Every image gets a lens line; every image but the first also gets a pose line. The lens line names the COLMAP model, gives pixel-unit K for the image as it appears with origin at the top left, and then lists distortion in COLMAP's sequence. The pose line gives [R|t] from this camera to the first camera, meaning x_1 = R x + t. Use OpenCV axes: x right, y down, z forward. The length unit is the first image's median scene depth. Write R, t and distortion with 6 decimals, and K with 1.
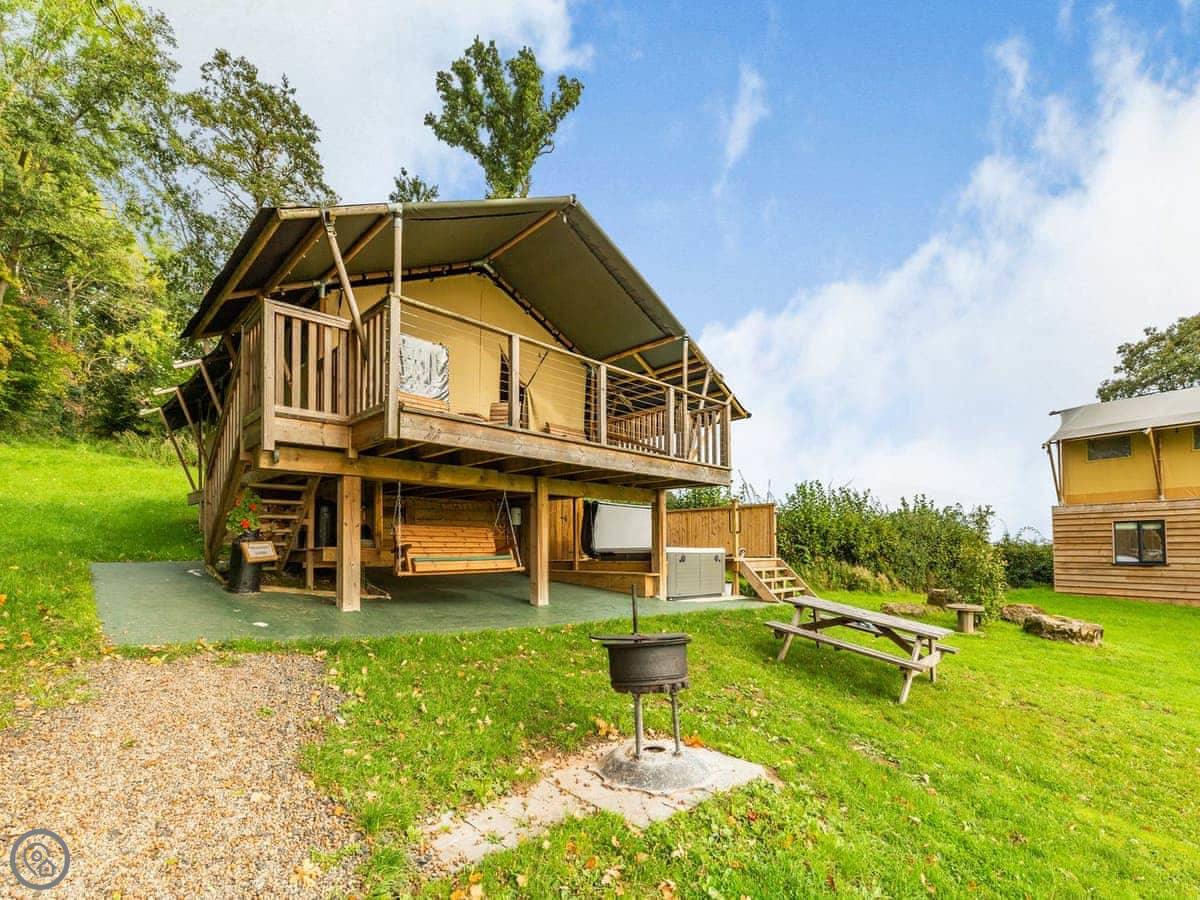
lens RADIAL K [[547.8, 0, 599.9], [0, 547.8, 493.6], [0, 0, 1]] dist [0.001000, 0.000227]
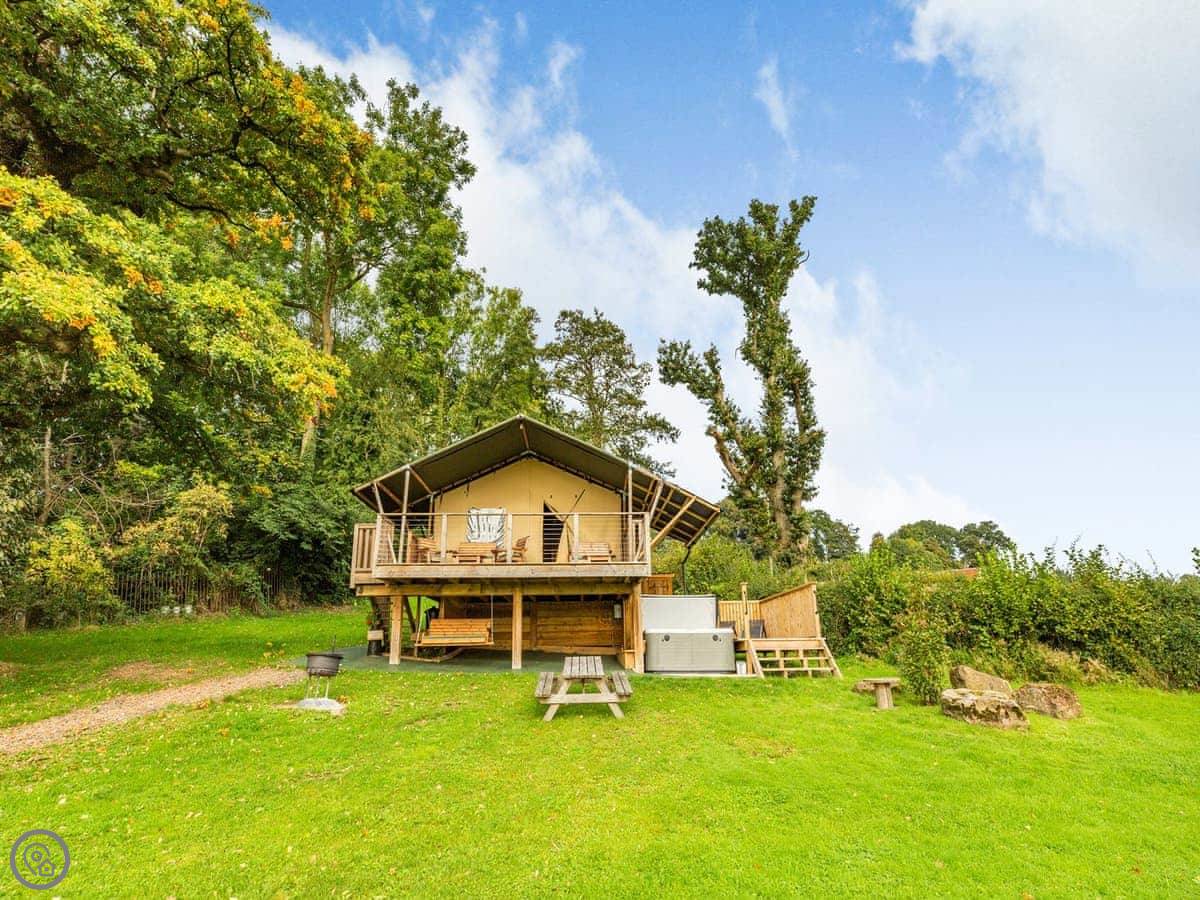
lens RADIAL K [[557.1, 0, 601.0], [0, 557.1, 464.5], [0, 0, 1]] dist [0.001304, 0.000202]
pose [[0.748249, -0.228395, -0.622864, 0.858266], [0.079672, 0.963012, -0.257412, 0.052369], [0.658617, 0.142983, 0.738769, -0.062738]]
